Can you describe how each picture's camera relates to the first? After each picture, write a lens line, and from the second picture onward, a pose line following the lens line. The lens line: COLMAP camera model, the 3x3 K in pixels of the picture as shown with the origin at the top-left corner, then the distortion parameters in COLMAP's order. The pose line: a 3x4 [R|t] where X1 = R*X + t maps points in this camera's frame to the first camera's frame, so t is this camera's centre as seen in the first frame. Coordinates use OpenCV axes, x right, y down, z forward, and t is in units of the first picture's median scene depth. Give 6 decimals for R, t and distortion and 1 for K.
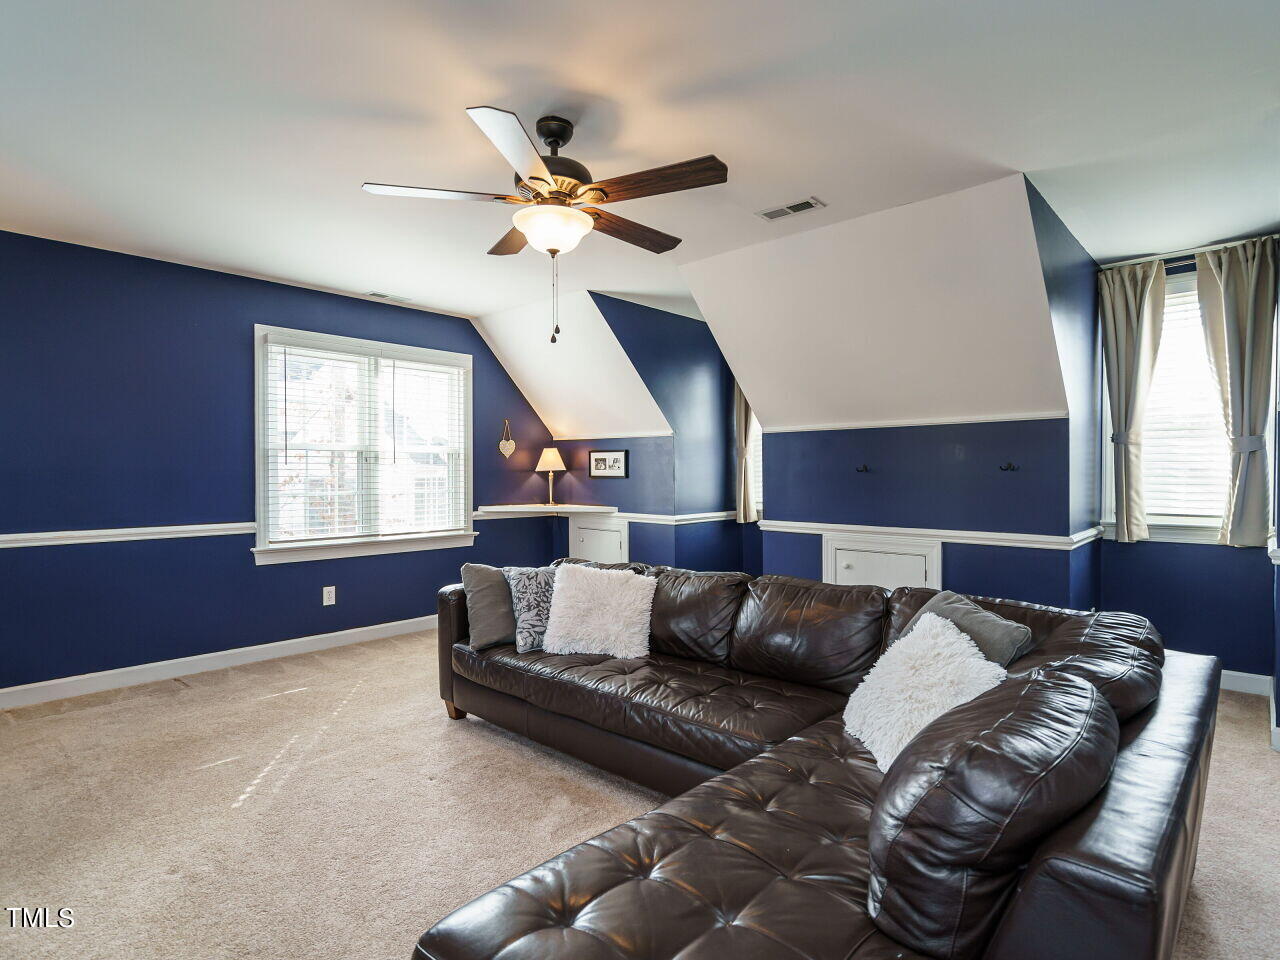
lens RADIAL K [[682.6, 0, 641.0], [0, 682.6, 477.4], [0, 0, 1]] dist [0.001843, 0.001718]
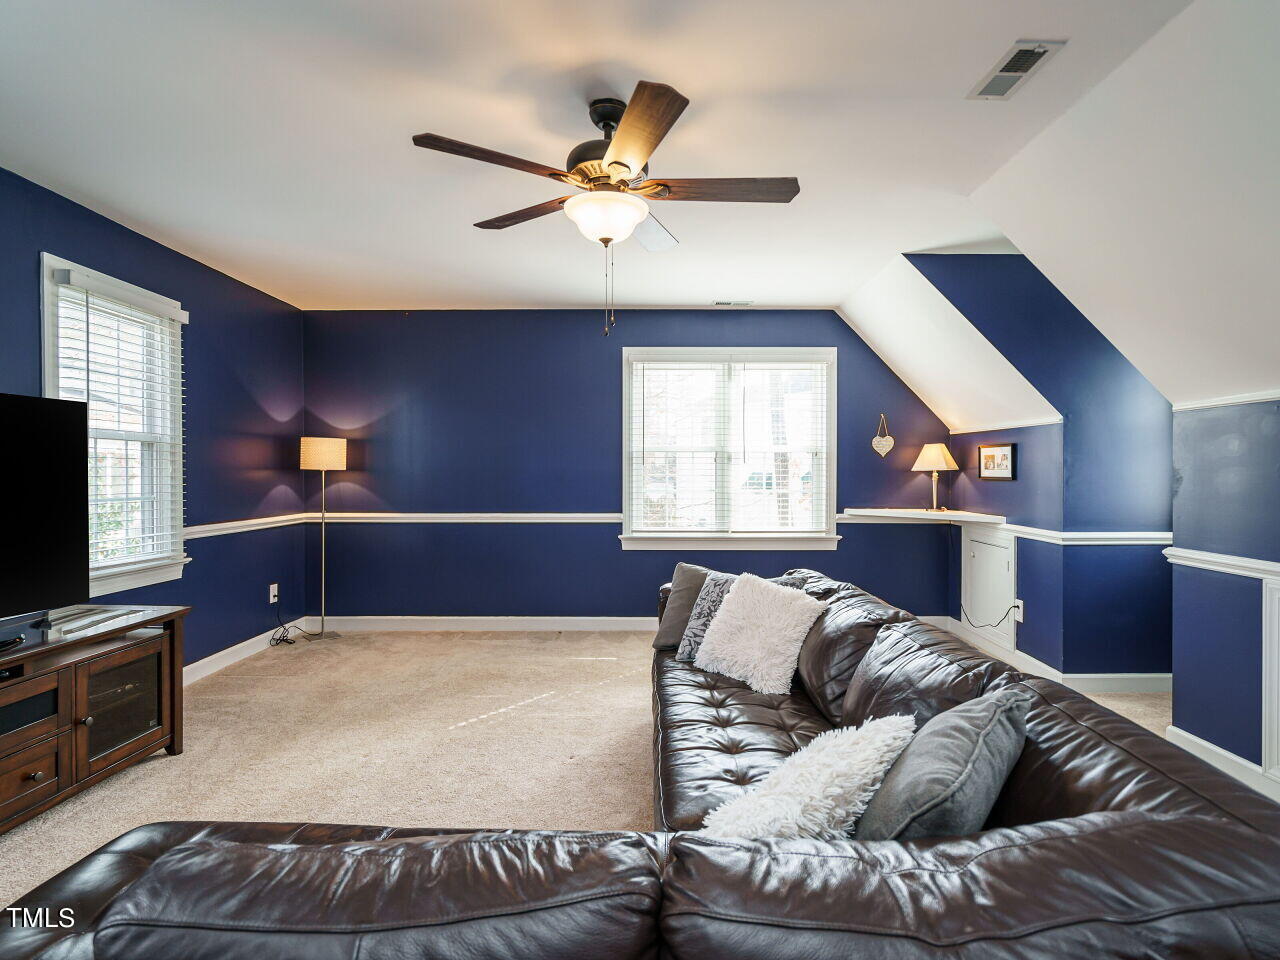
lens RADIAL K [[682.6, 0, 644.5], [0, 682.6, 479.2], [0, 0, 1]] dist [0.001843, 0.001718]
pose [[0.680961, 0.009477, -0.732258, 0.264779], [-0.007029, 0.999955, 0.006405, -0.001862], [0.732286, 0.000786, 0.680997, 0.168791]]
